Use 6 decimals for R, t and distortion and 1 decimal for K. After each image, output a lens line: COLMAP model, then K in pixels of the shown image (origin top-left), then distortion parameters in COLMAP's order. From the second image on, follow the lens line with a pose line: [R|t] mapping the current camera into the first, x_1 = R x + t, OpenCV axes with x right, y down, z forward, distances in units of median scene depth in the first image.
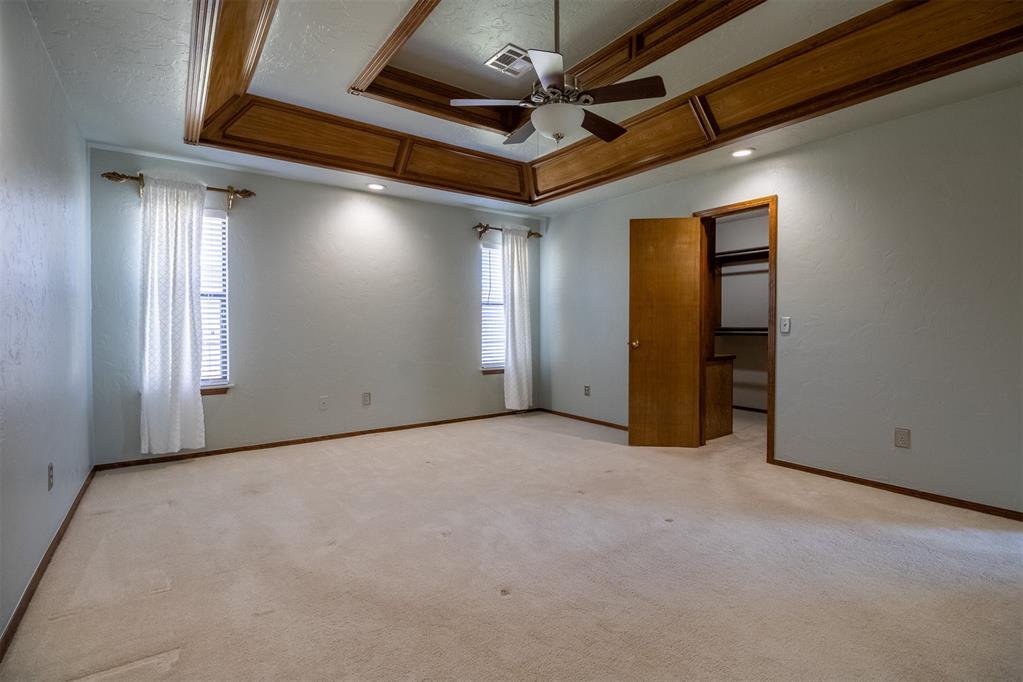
lens RADIAL K [[480.0, 0, 519.6], [0, 480.0, 337.1], [0, 0, 1]] dist [0.000484, -0.004180]
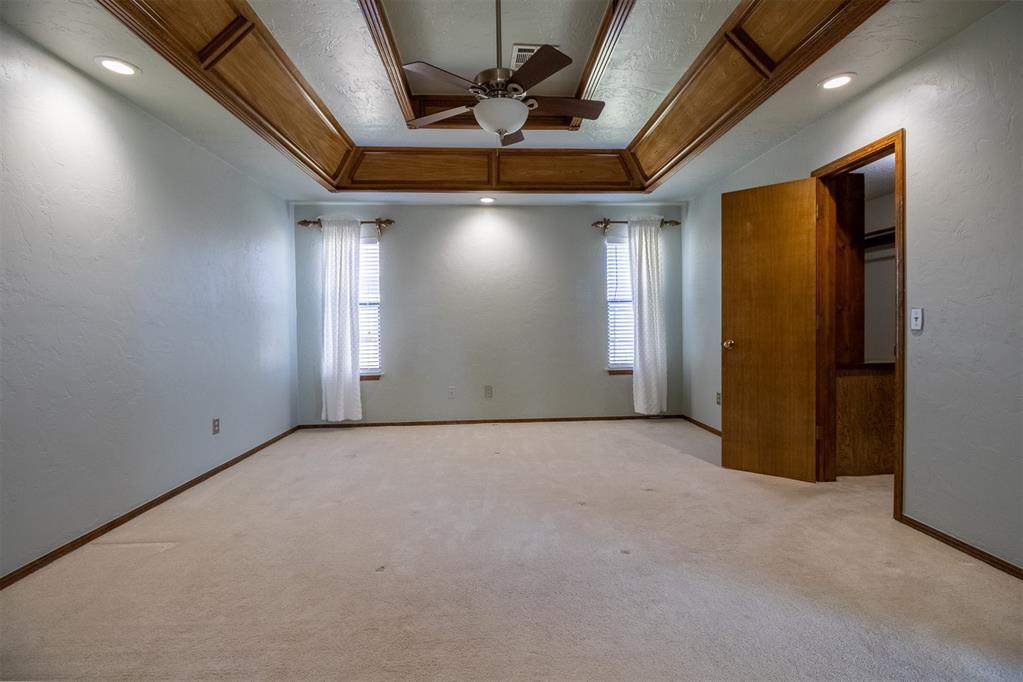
lens RADIAL K [[480.0, 0, 515.1], [0, 480.0, 337.9], [0, 0, 1]] dist [0.000484, -0.004180]
pose [[0.842993, 0.002934, -0.537916, 0.386849], [0.000006, 0.999985, 0.005464, -0.001899], [0.537924, -0.004610, 0.842980, 0.113677]]
